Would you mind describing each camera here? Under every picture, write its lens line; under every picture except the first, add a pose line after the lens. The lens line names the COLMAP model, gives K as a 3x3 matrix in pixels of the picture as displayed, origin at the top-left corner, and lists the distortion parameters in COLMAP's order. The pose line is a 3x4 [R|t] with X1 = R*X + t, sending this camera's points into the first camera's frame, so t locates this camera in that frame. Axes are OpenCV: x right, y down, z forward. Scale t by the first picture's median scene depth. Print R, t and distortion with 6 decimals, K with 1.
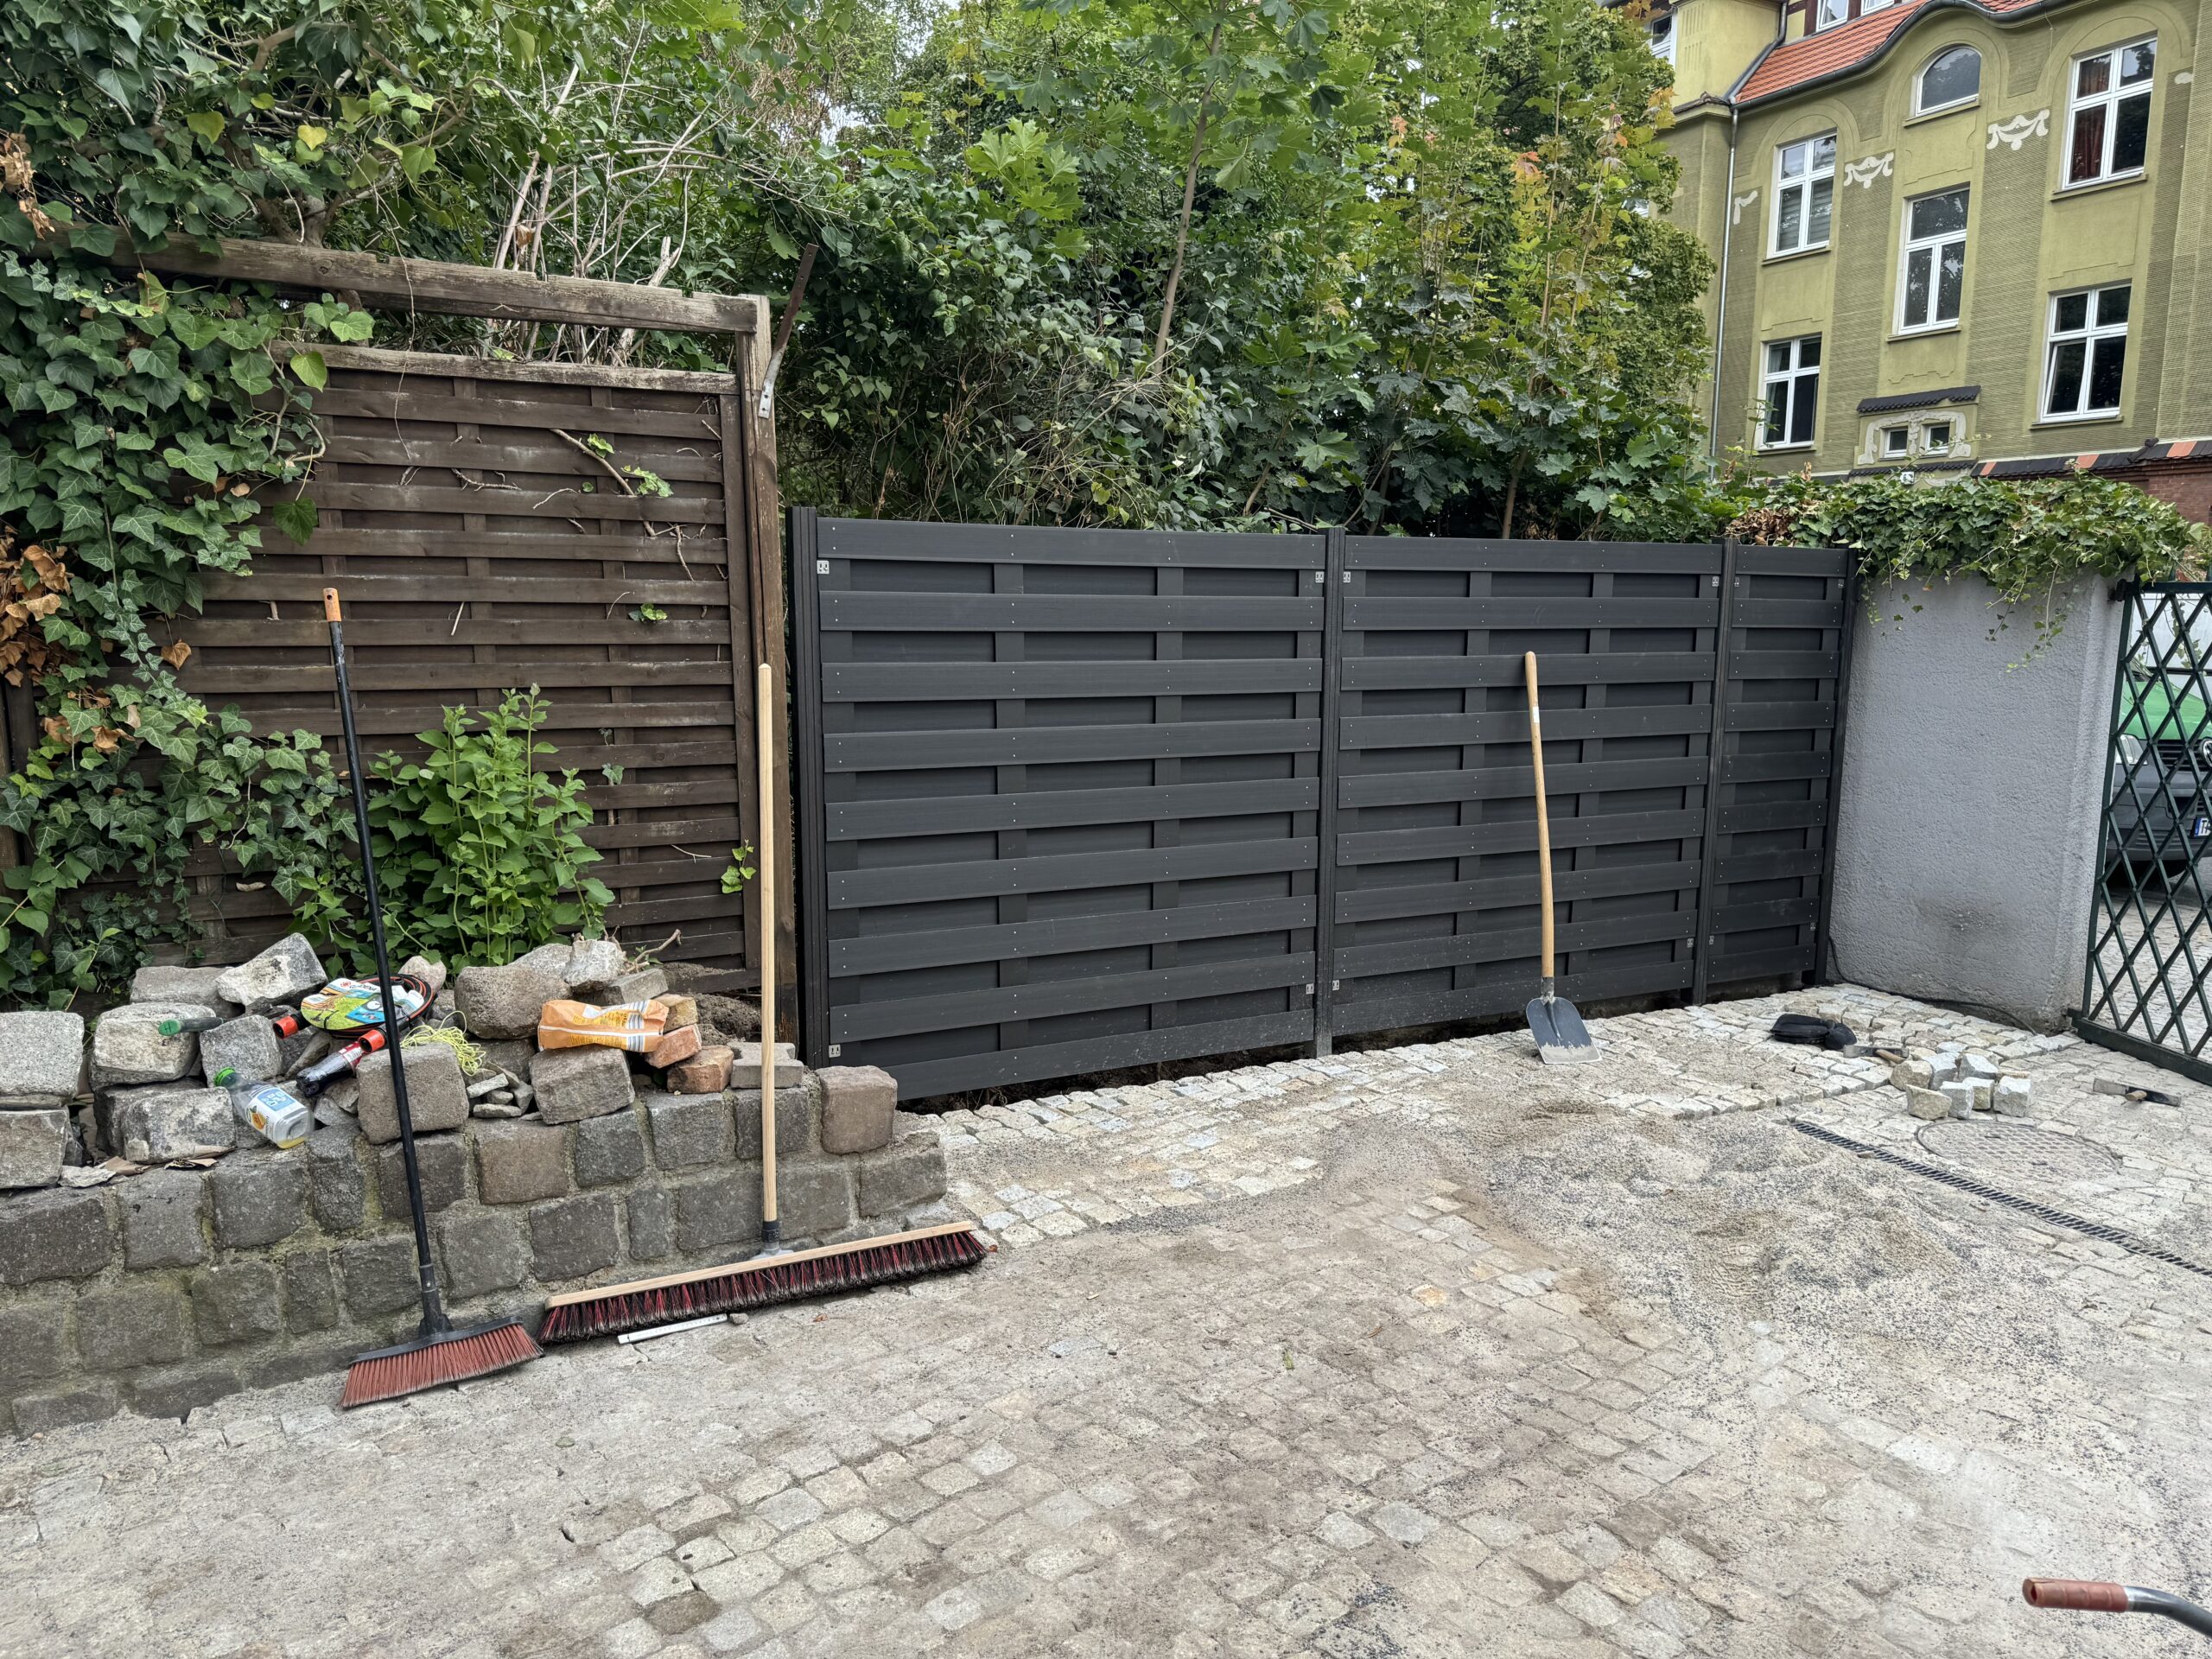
lens RADIAL K [[1563.2, 0, 1117.2], [0, 1563.2, 839.1], [0, 0, 1]] dist [0.049246, -0.055280]
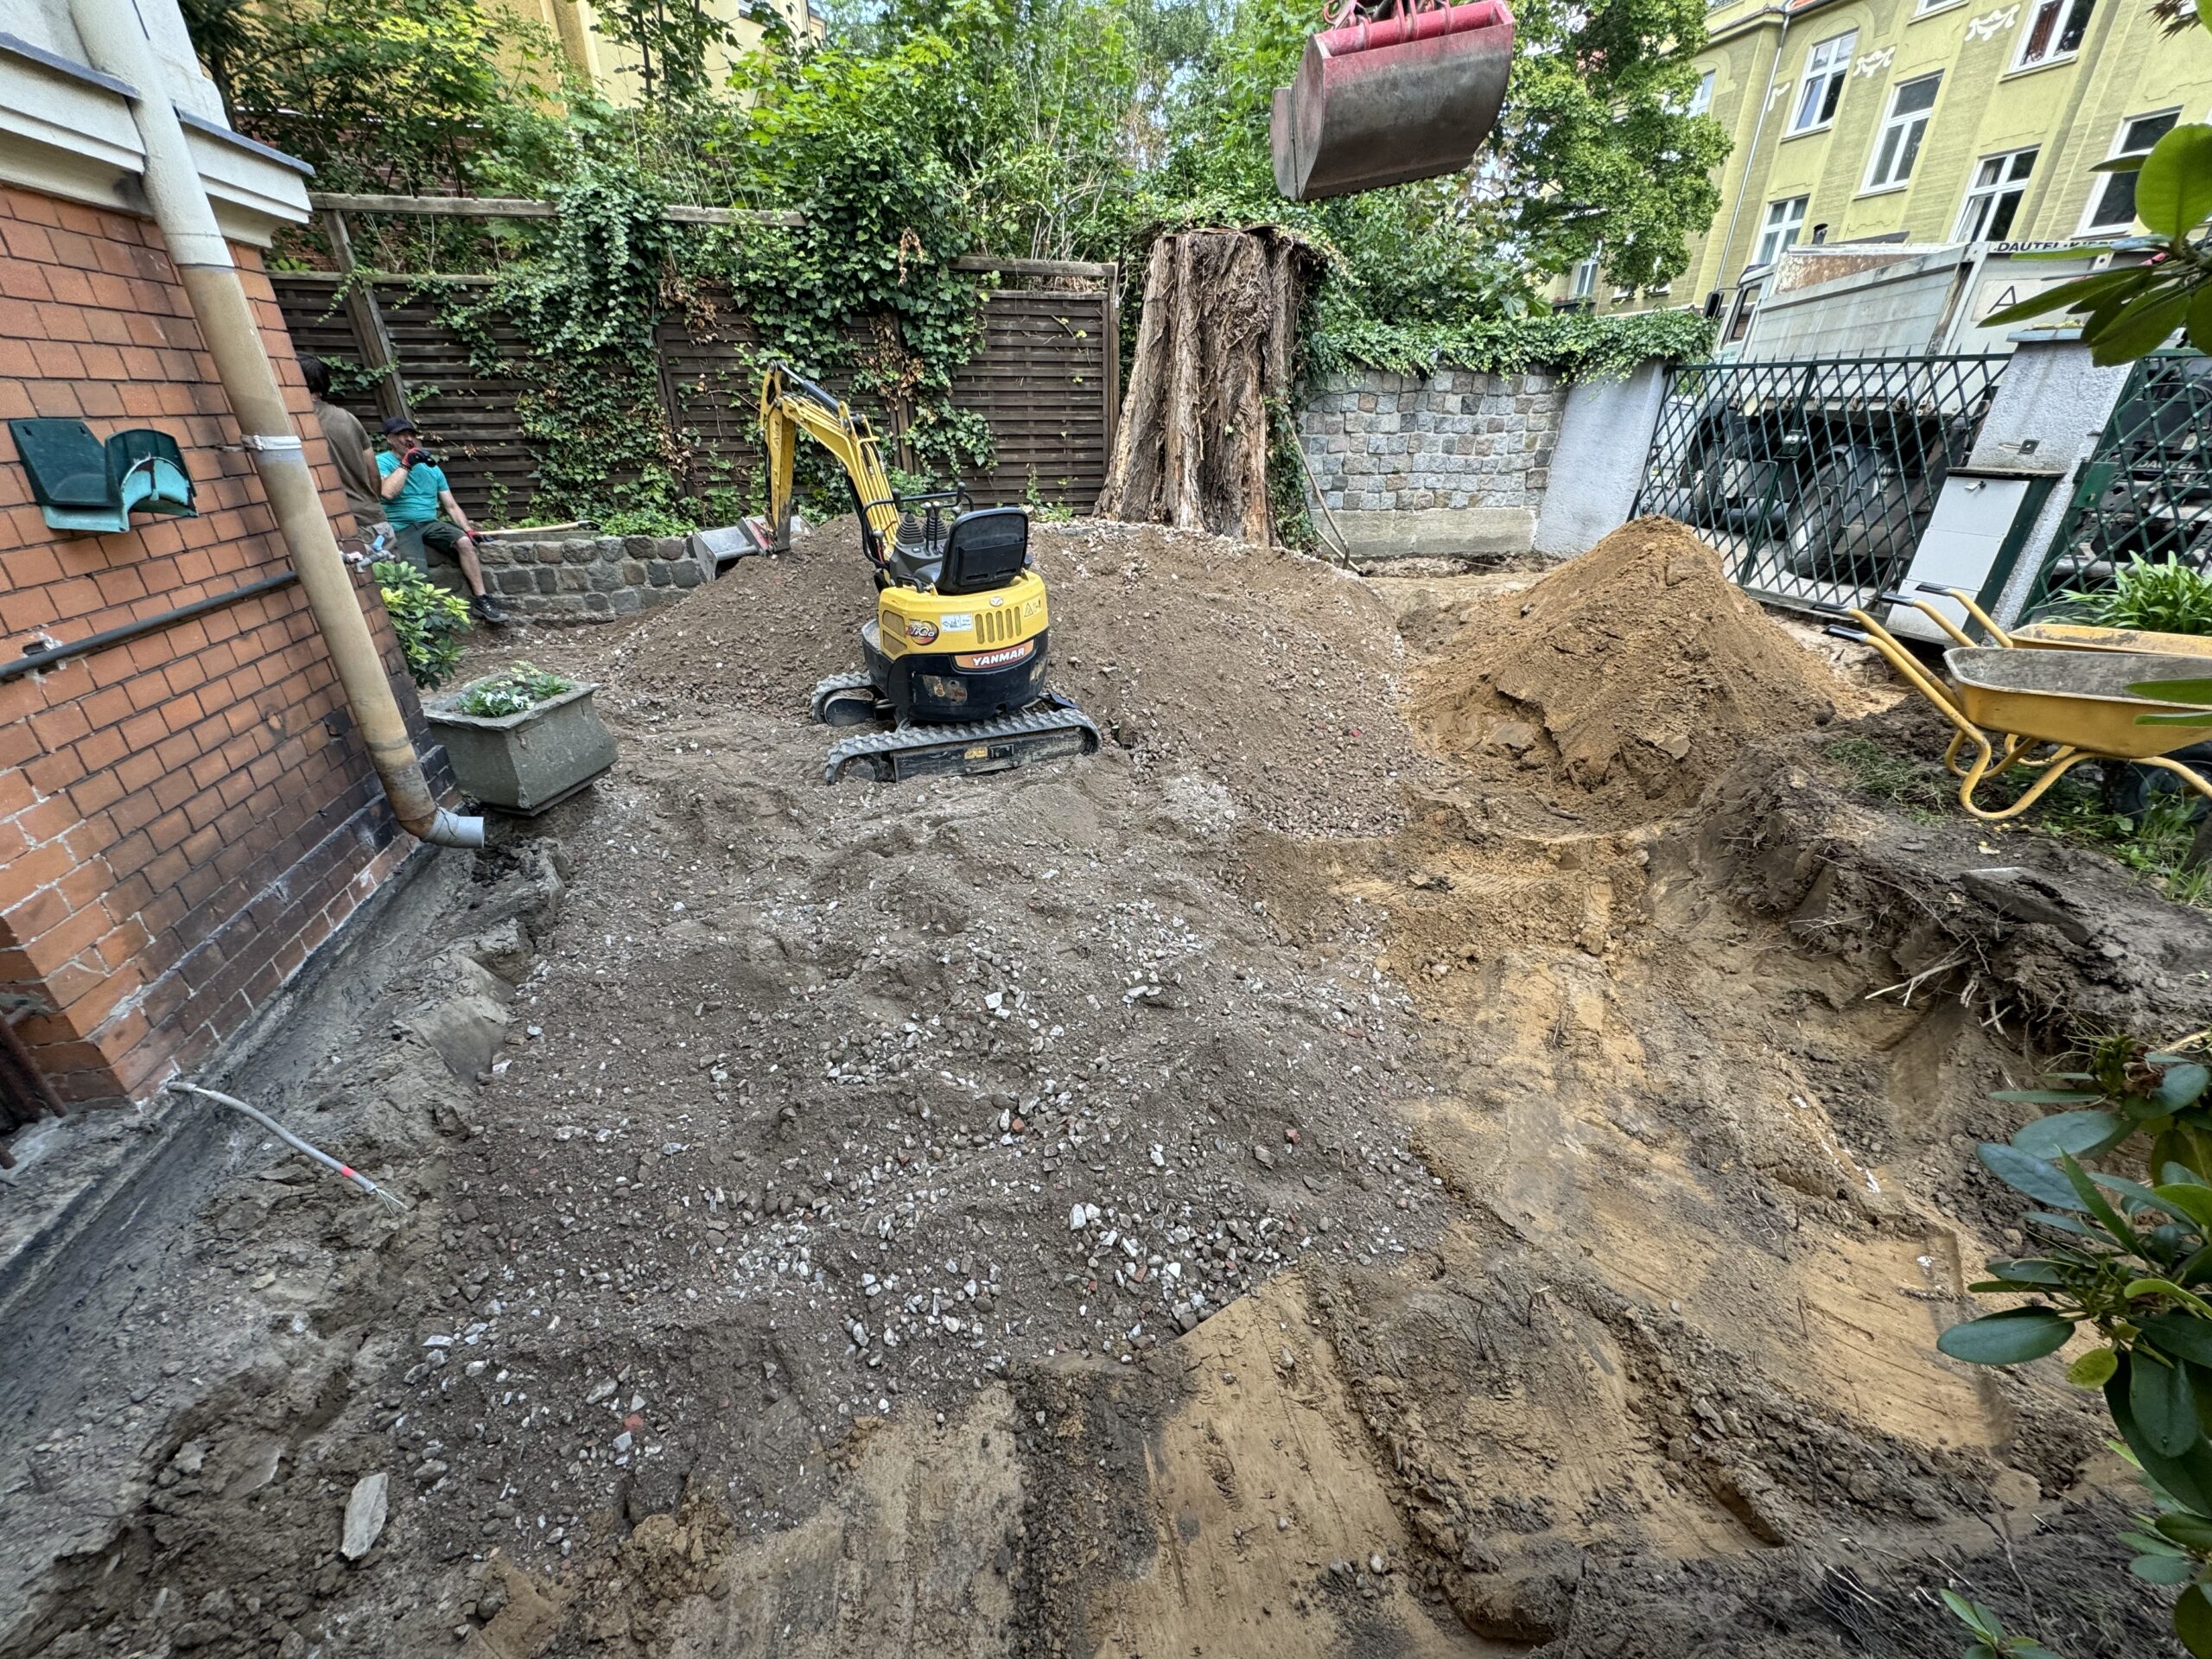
lens RADIAL K [[888.5, 0, 1105.7], [0, 888.5, 830.6], [0, 0, 1]] dist [-0.000694, 0.000493]
pose [[0.971942, 0.098816, -0.213456, 0.036870], [-0.030465, 0.952717, 0.302329, 0.028960], [0.233238, -0.287344, 0.928996, -0.147392]]
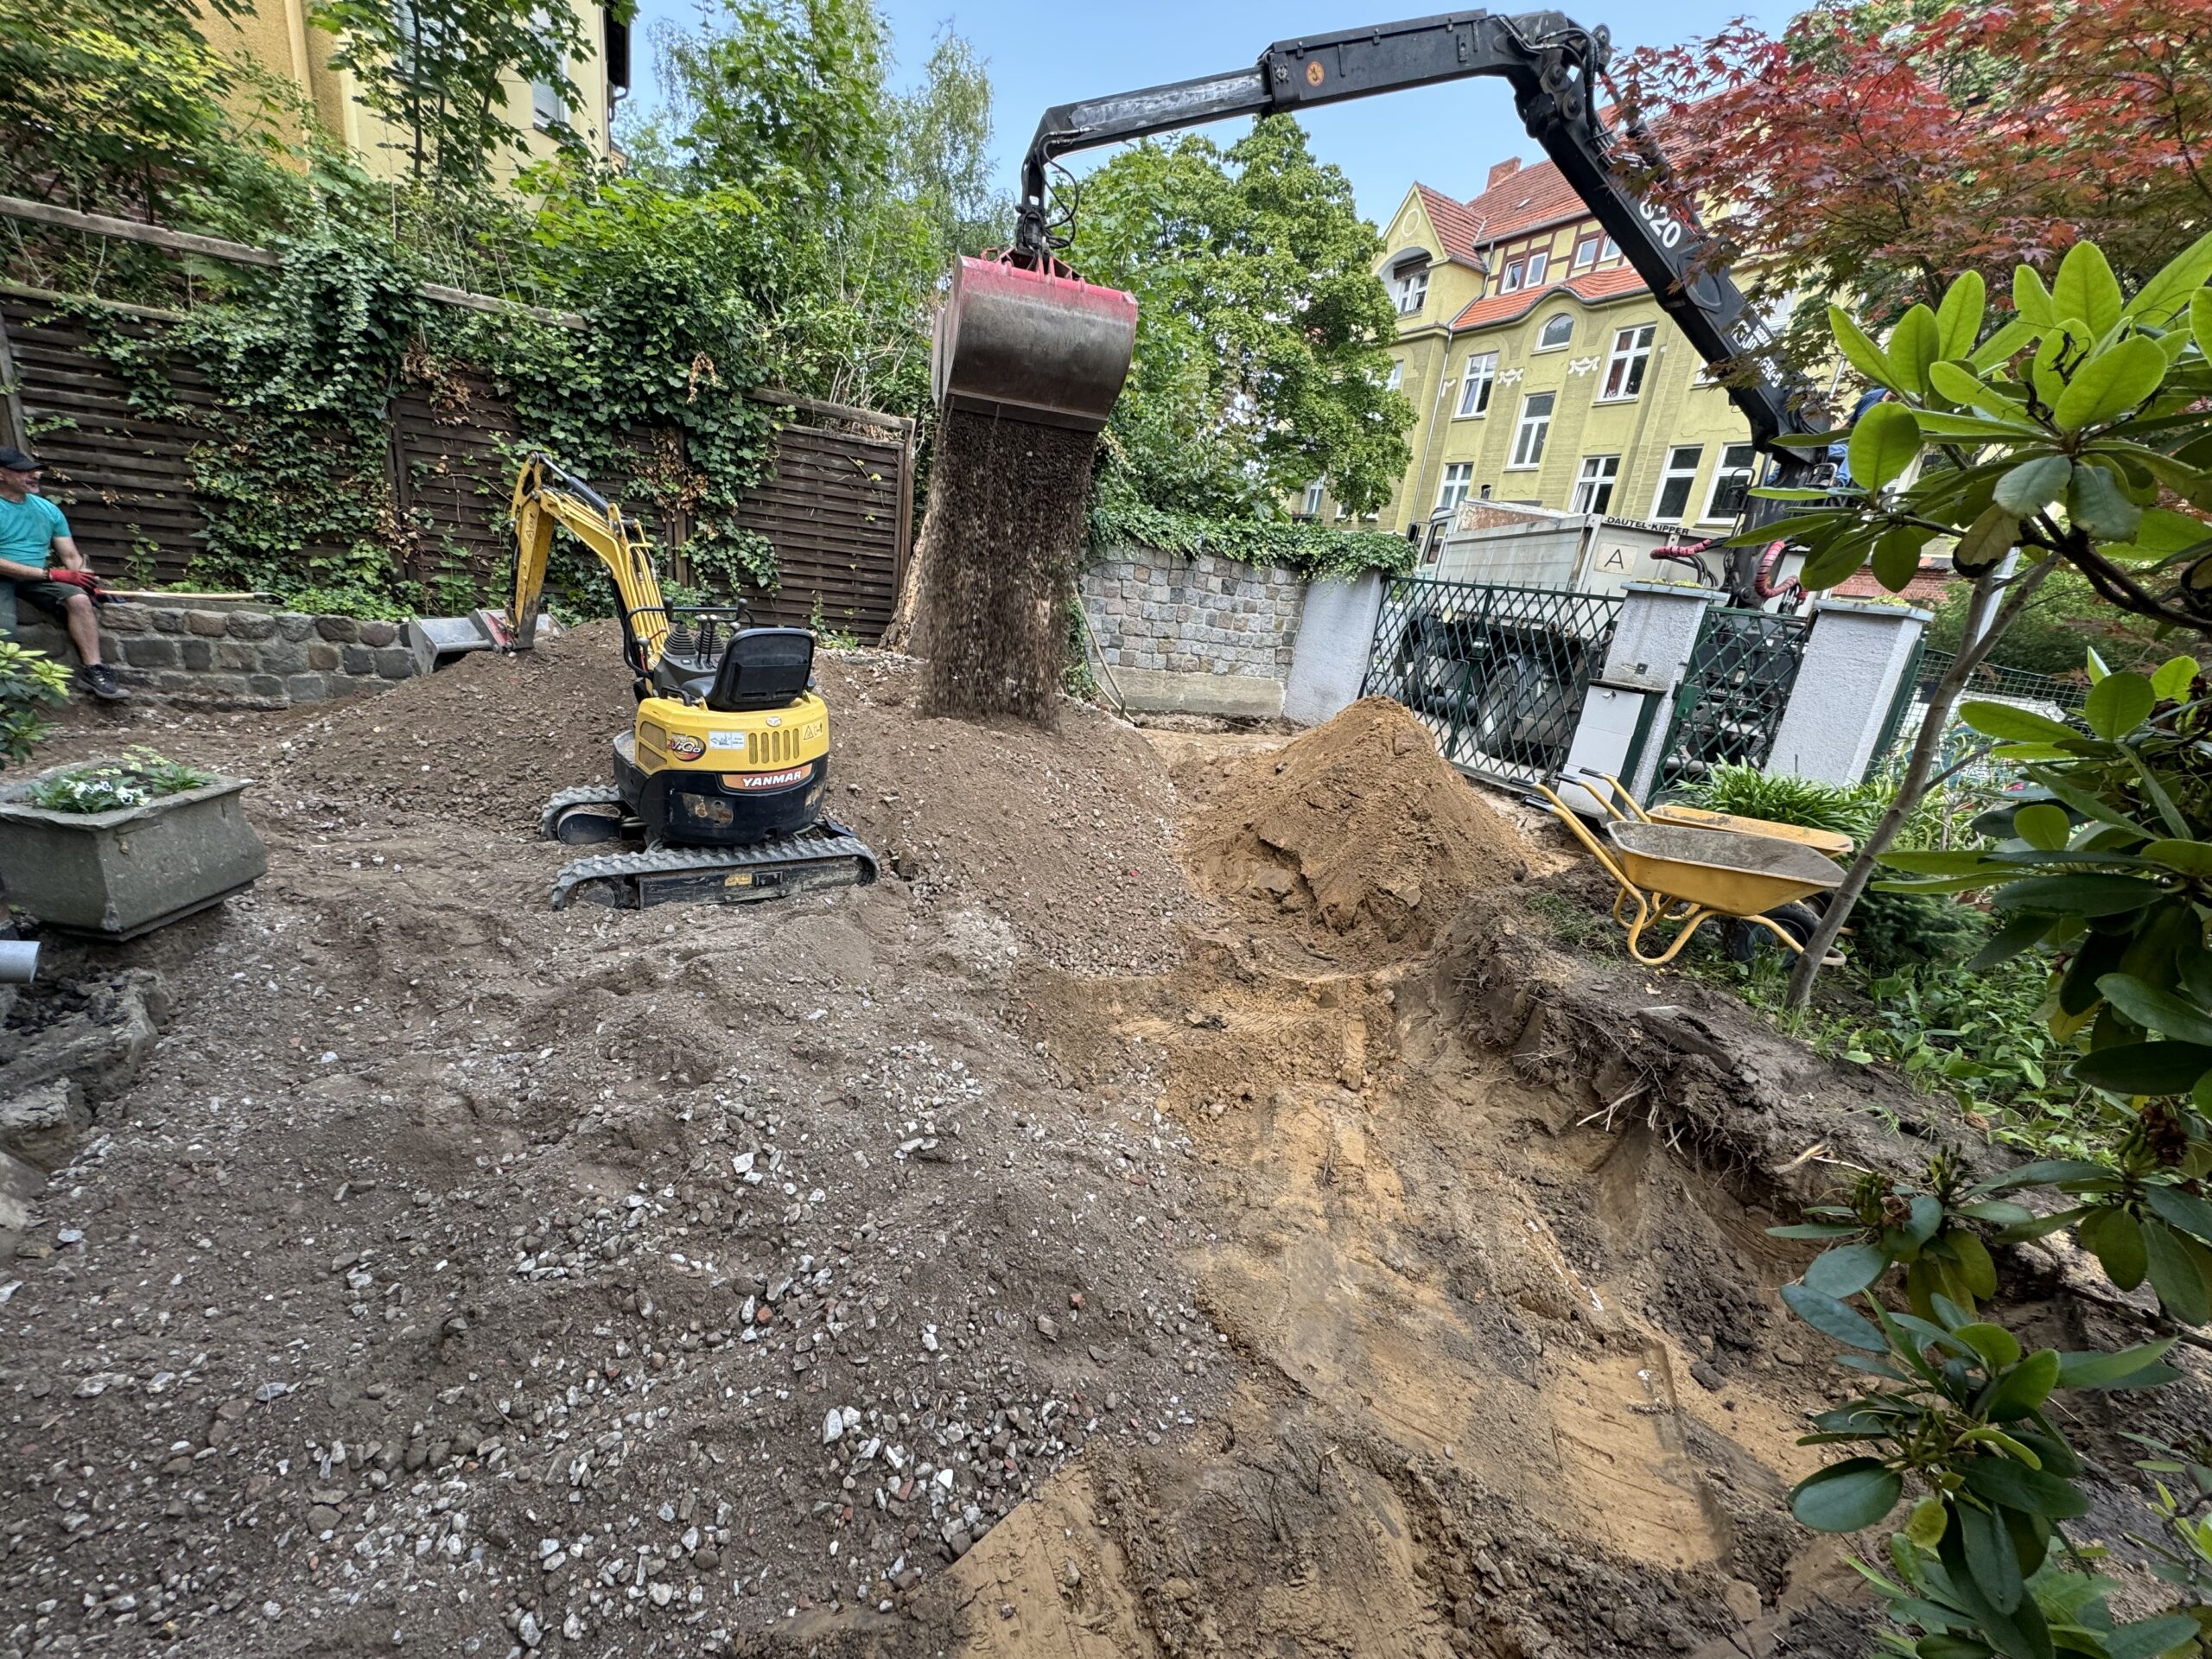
lens RADIAL K [[887.8, 0, 1110.9], [0, 887.8, 827.9], [0, 0, 1]] dist [0.000127, 0.000318]
pose [[0.993149, 0.113714, 0.026911, 0.034823], [-0.116294, 0.984352, 0.132385, 0.029726], [-0.011436, -0.134608, 0.990833, -0.145165]]
